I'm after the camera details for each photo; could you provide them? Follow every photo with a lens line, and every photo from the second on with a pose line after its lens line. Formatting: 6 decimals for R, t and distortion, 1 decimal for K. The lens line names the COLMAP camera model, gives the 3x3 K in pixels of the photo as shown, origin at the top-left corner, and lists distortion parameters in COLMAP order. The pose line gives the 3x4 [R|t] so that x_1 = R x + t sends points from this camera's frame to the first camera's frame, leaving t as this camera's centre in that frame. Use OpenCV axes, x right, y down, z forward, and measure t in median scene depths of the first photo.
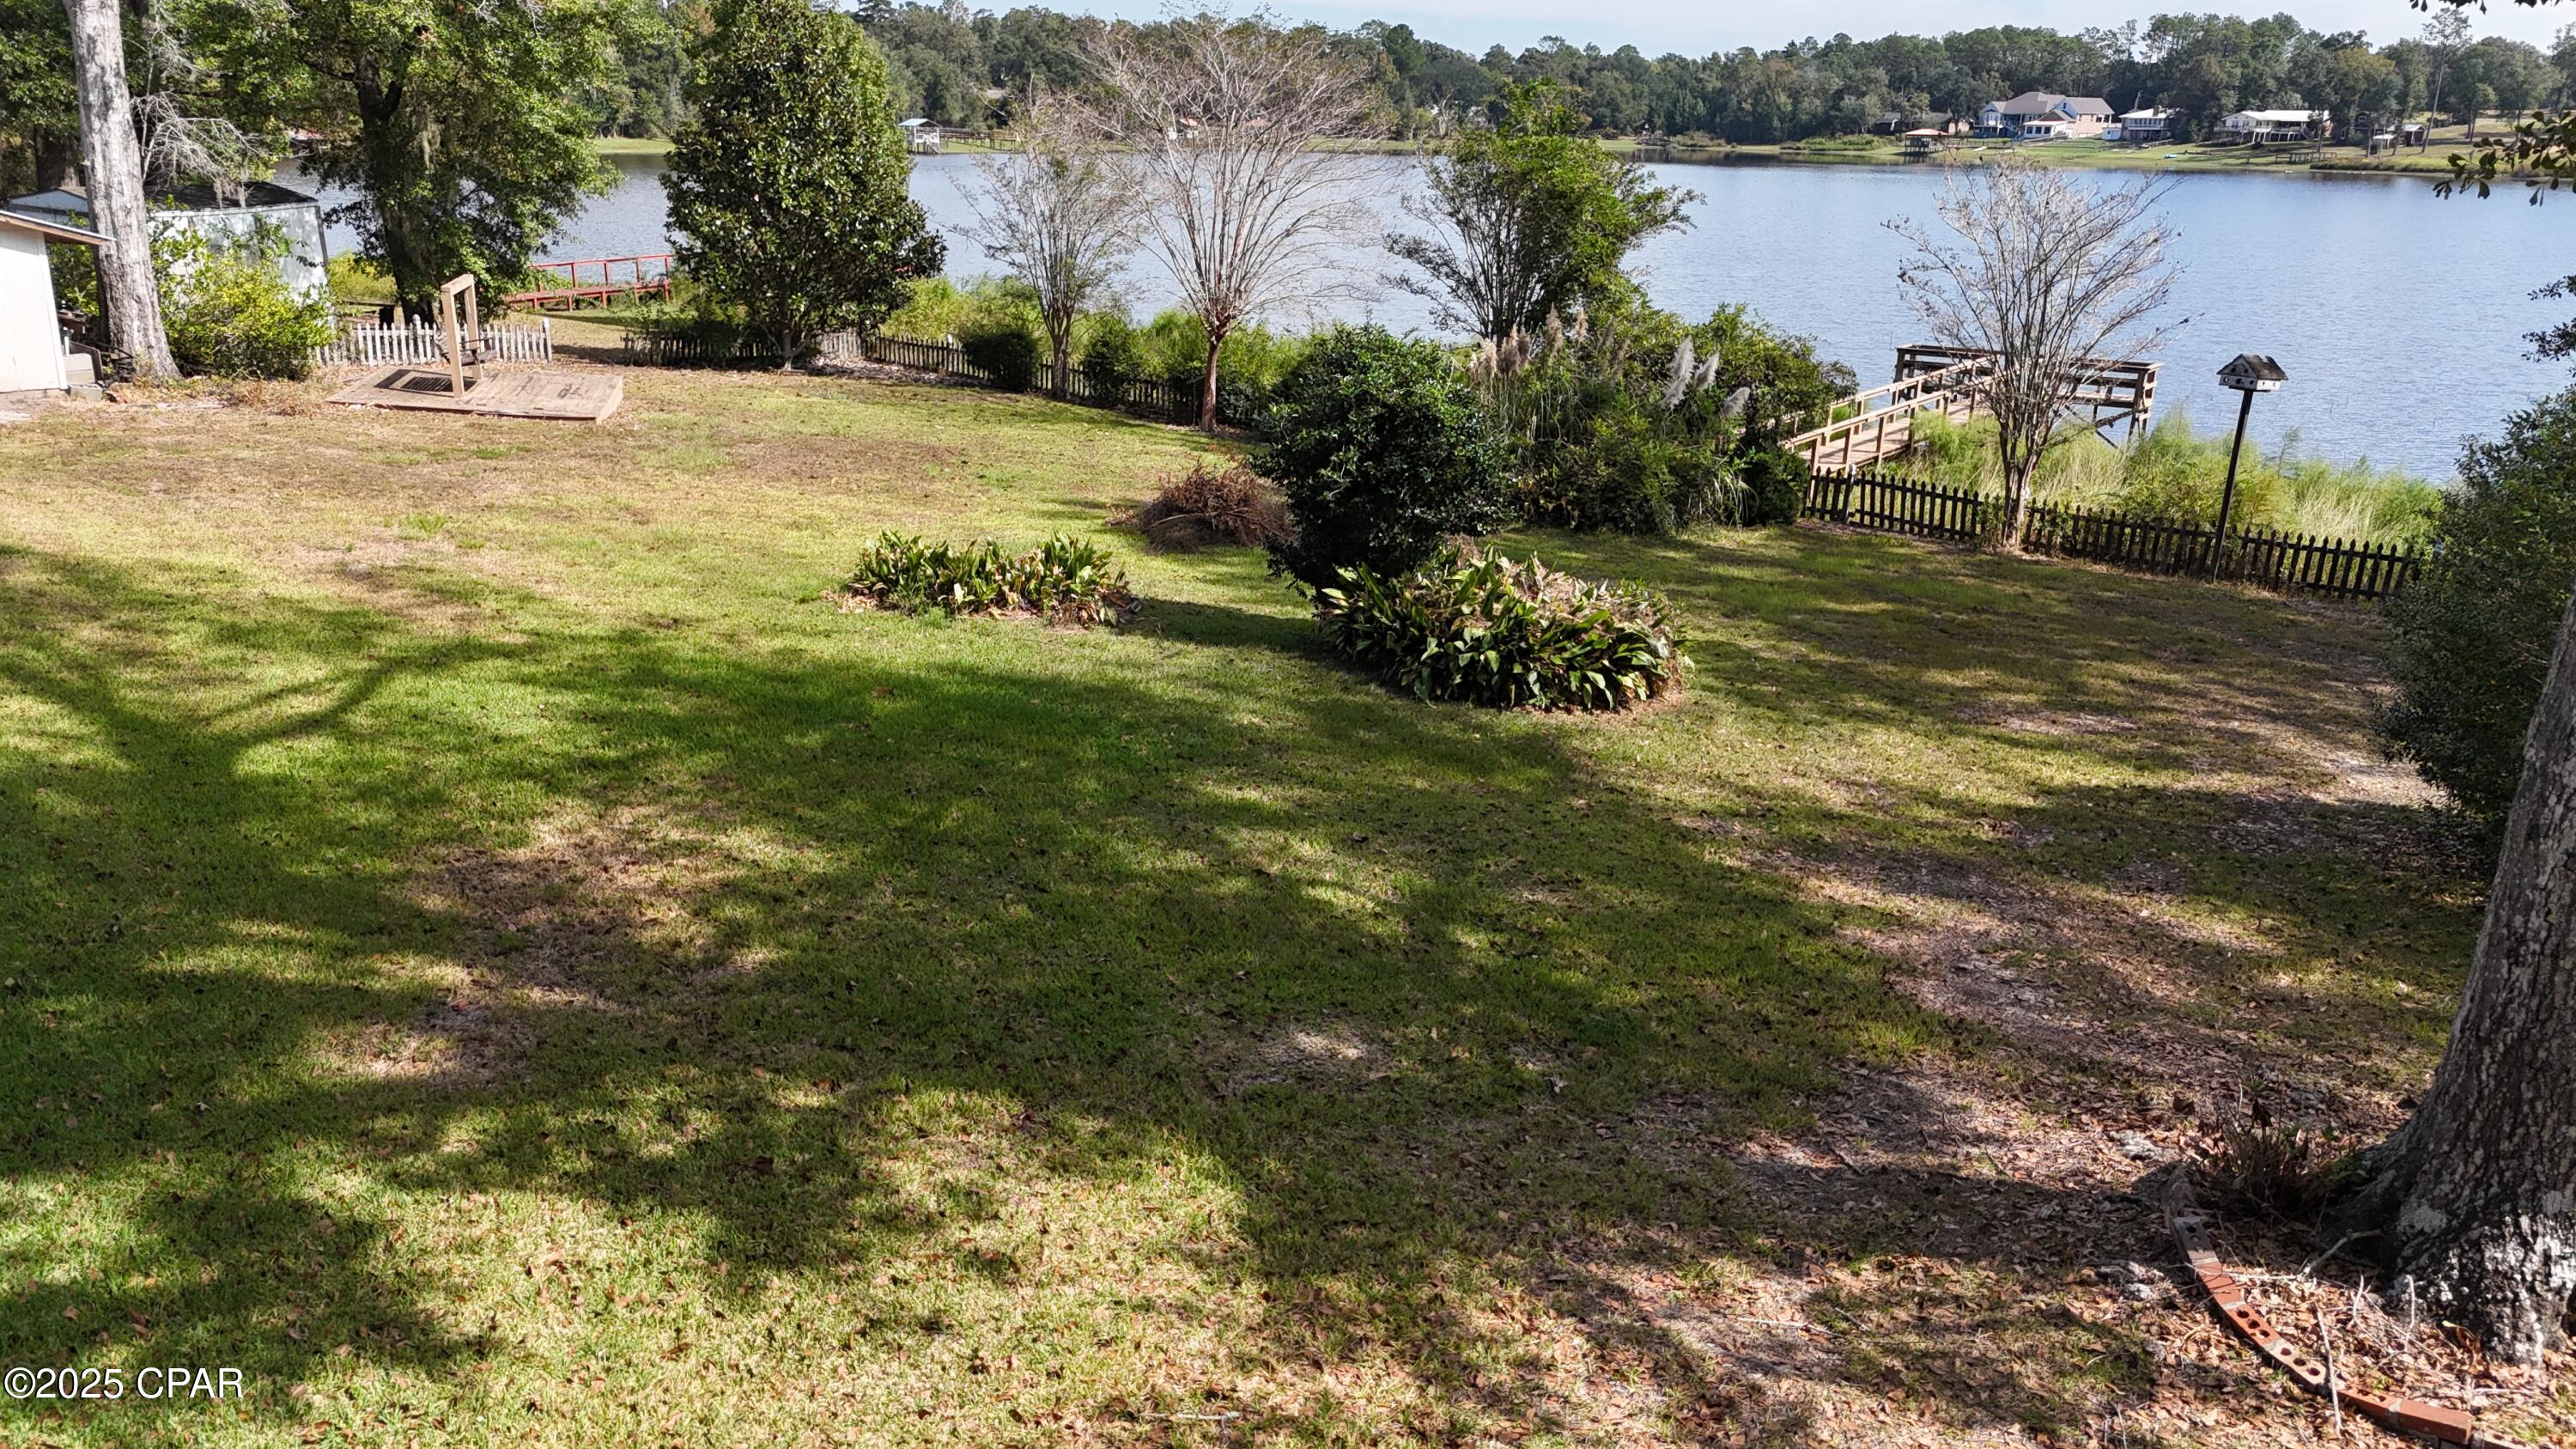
lens RADIAL K [[1932.4, 0, 1289.9], [0, 1932.4, 729.5], [0, 0, 1]] dist [0.041806, -0.011779]
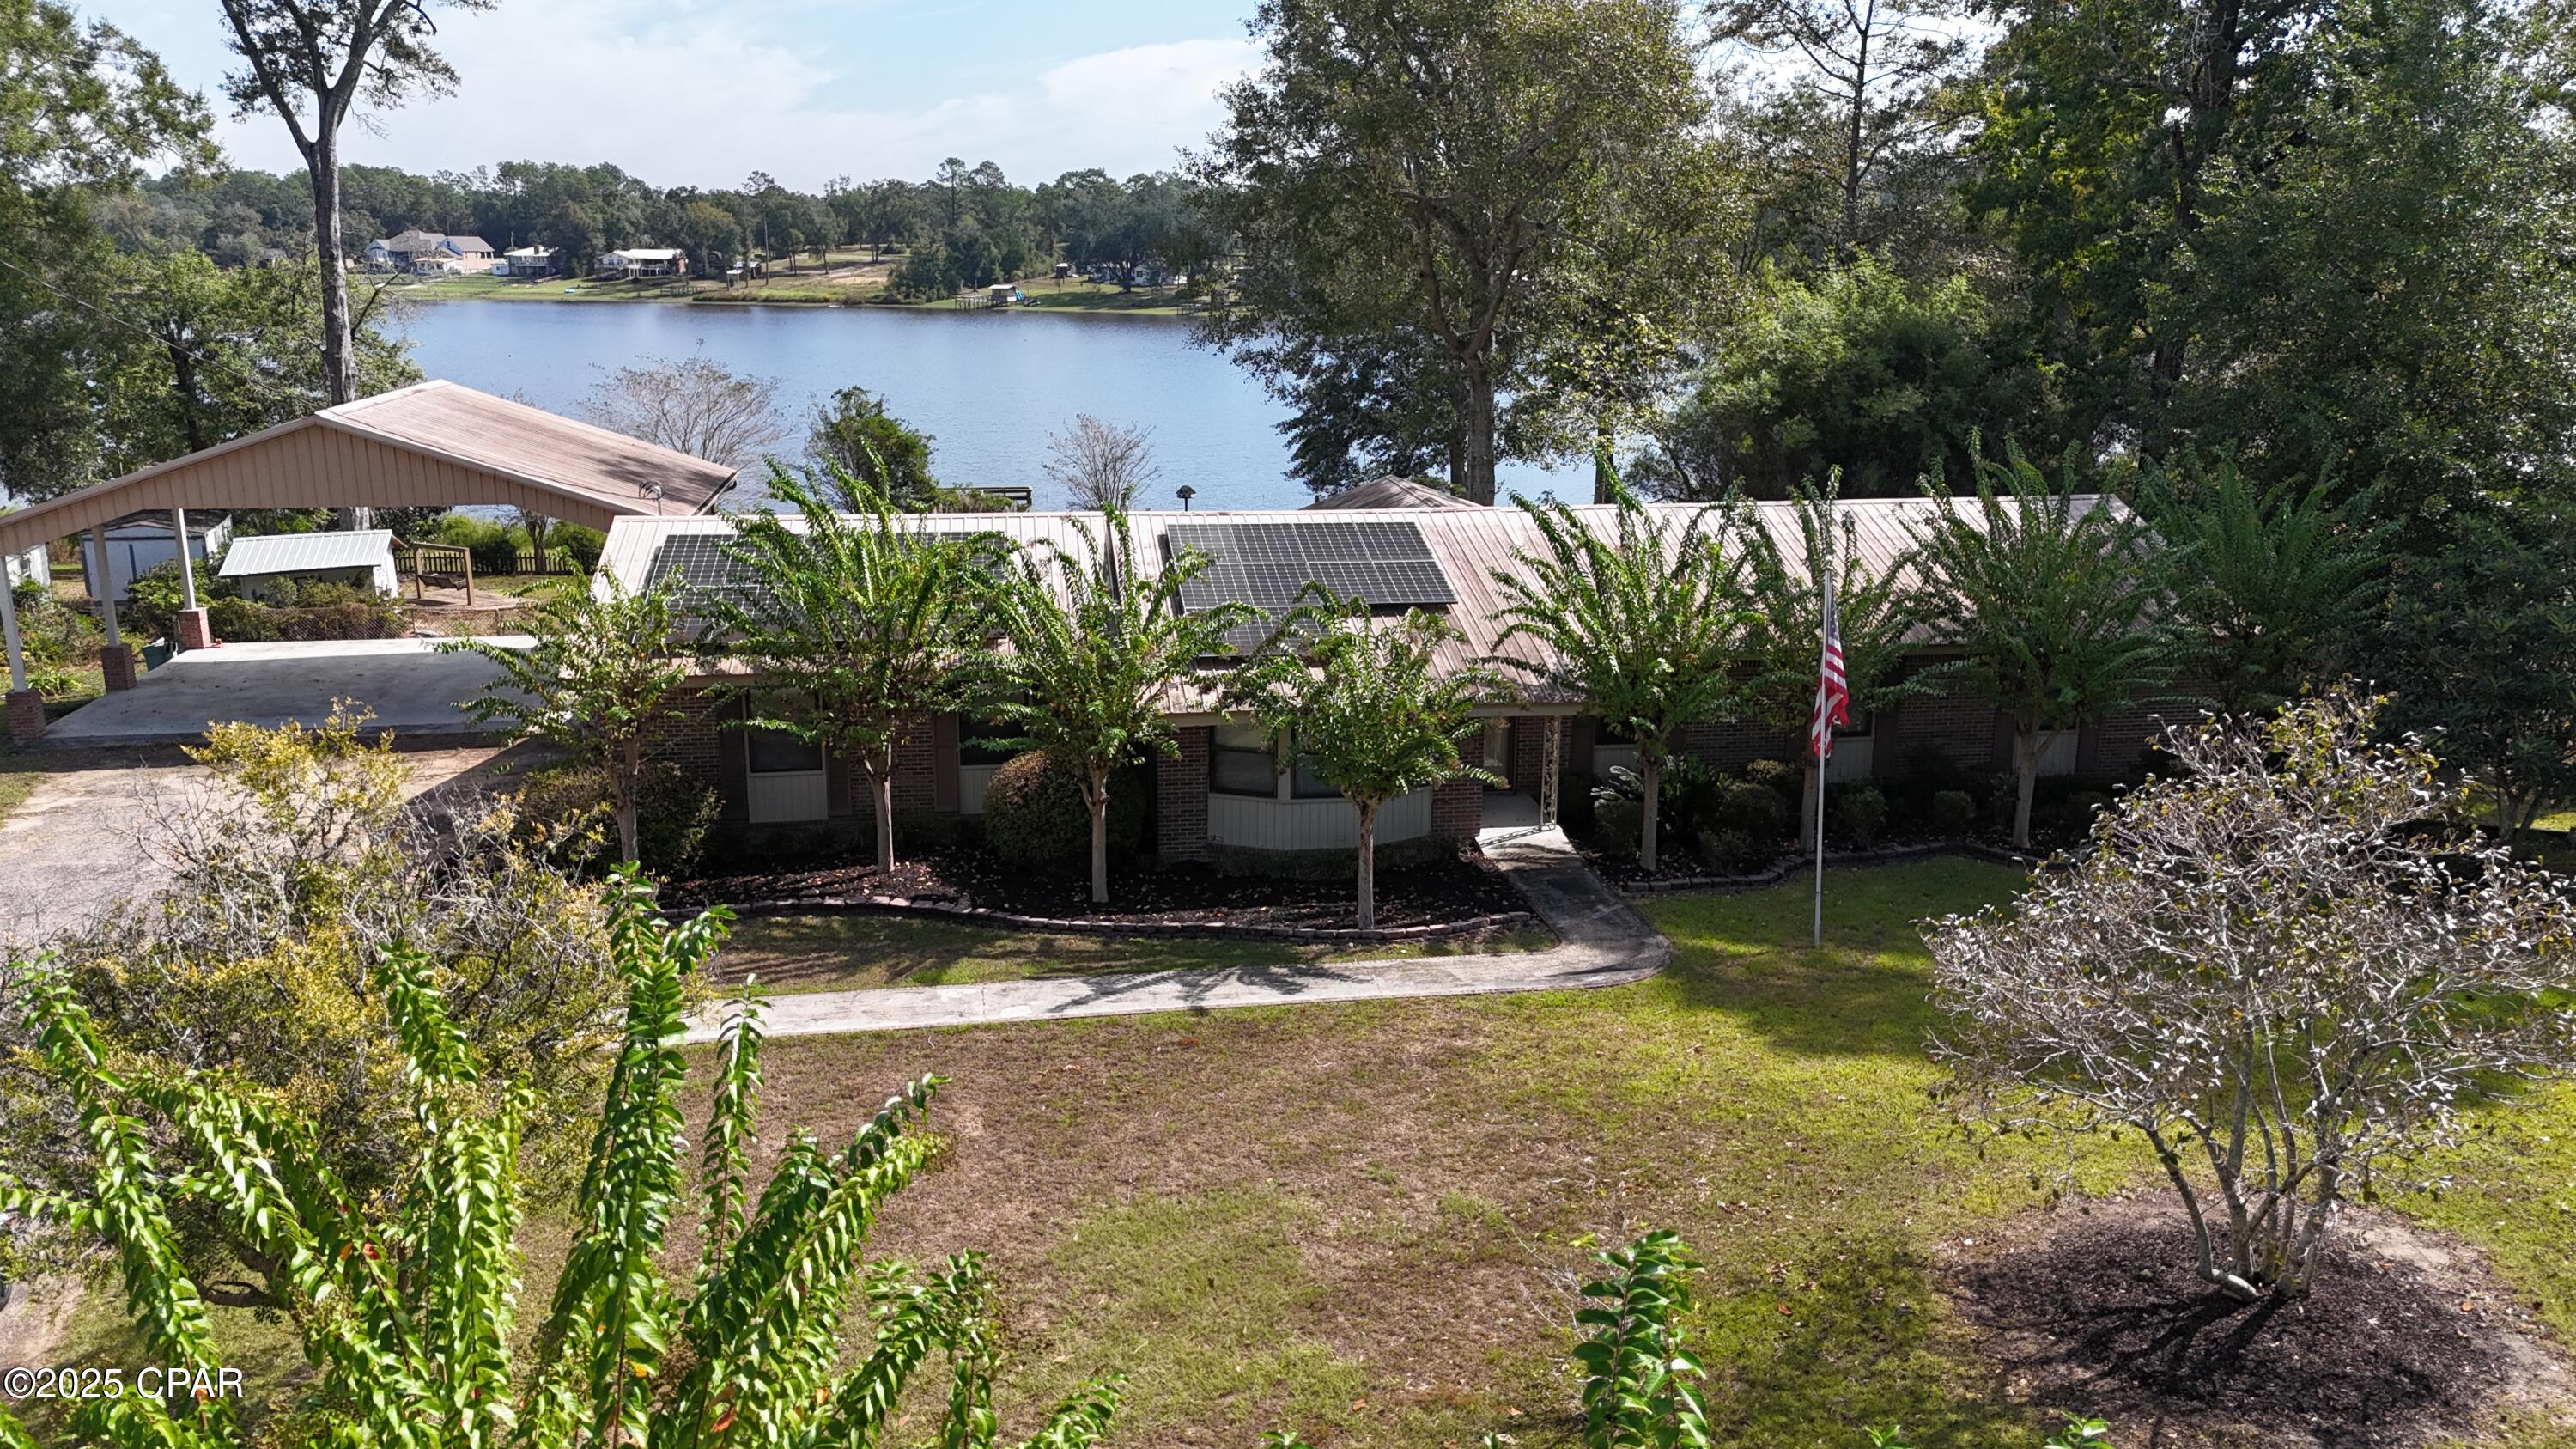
lens RADIAL K [[1932.4, 0, 1285.3], [0, 1932.4, 711.8], [0, 0, 1]] dist [0.041806, -0.011779]
pose [[0.694245, -0.186426, 0.695176, -0.074073], [0.229263, 0.972841, 0.031932, 0.001679], [-0.682248, 0.137209, 0.718130, -0.046963]]
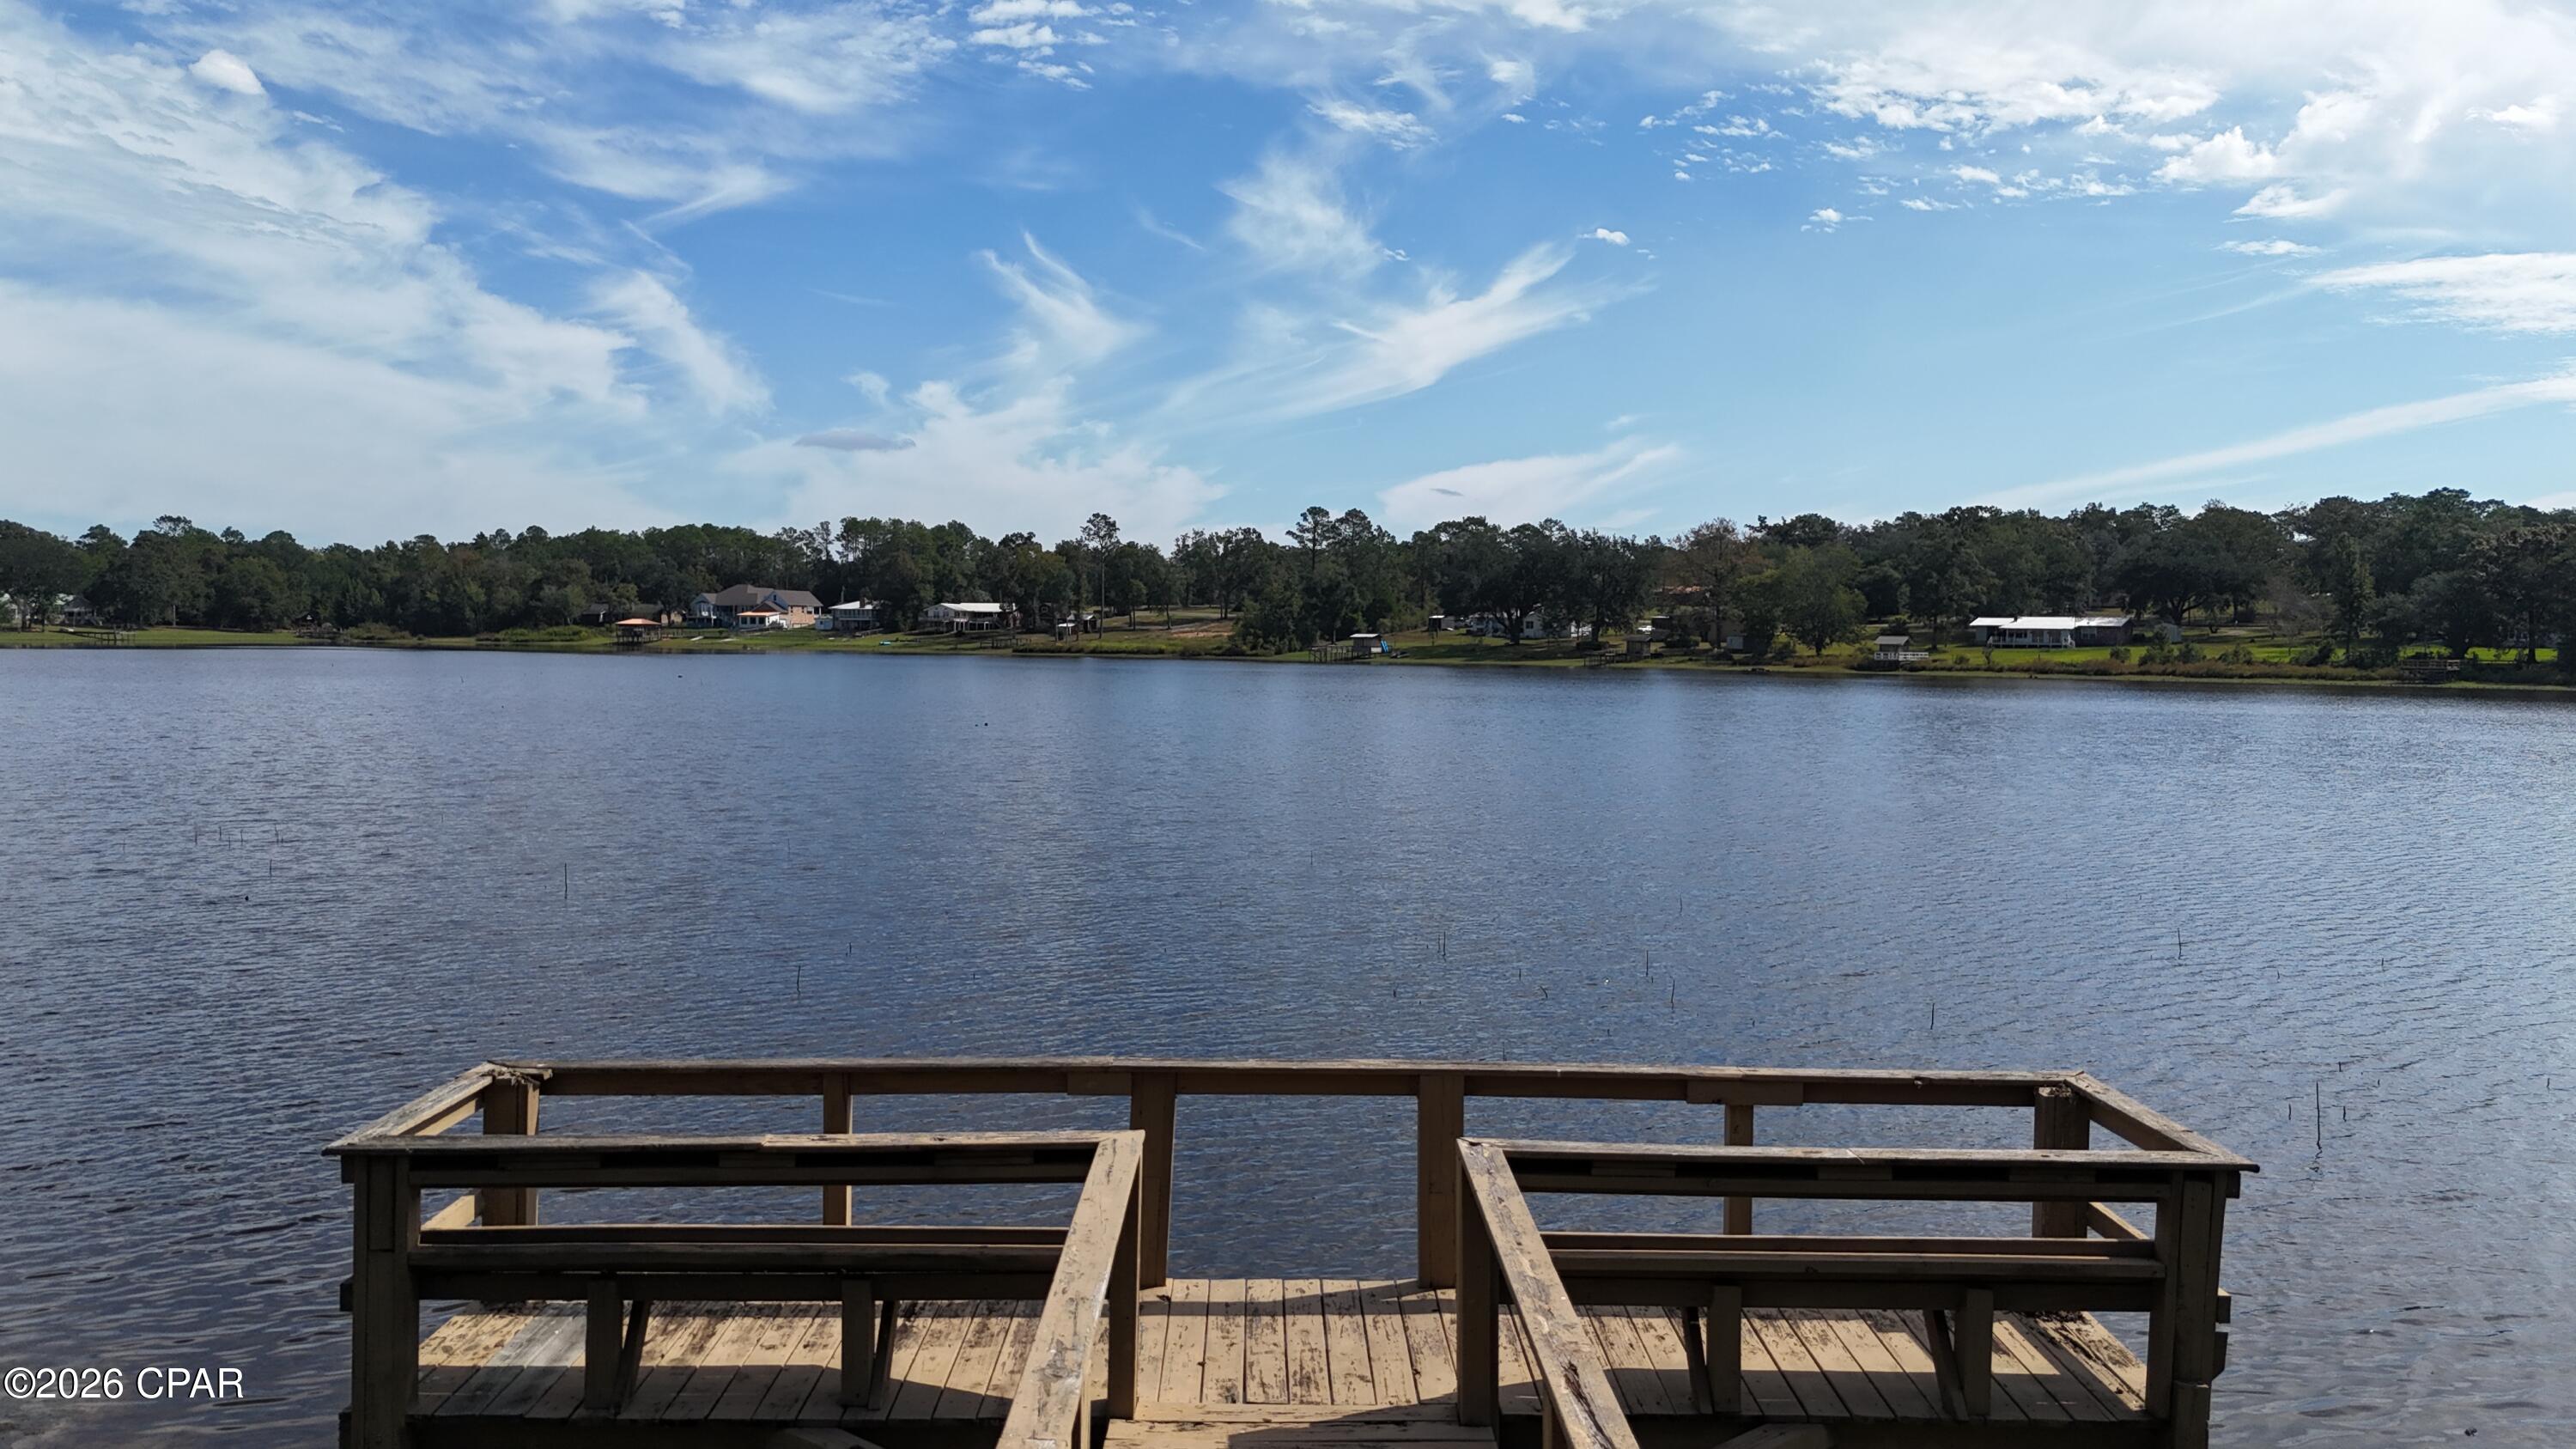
lens RADIAL K [[1932.4, 0, 1285.5], [0, 1932.4, 713.6], [0, 0, 1]] dist [0.041806, -0.011779]
pose [[0.812041, -0.033734, 0.582625, 0.030473], [0.182071, 0.963145, -0.197997, -0.019661], [-0.554473, 0.266860, 0.788254, 0.091250]]
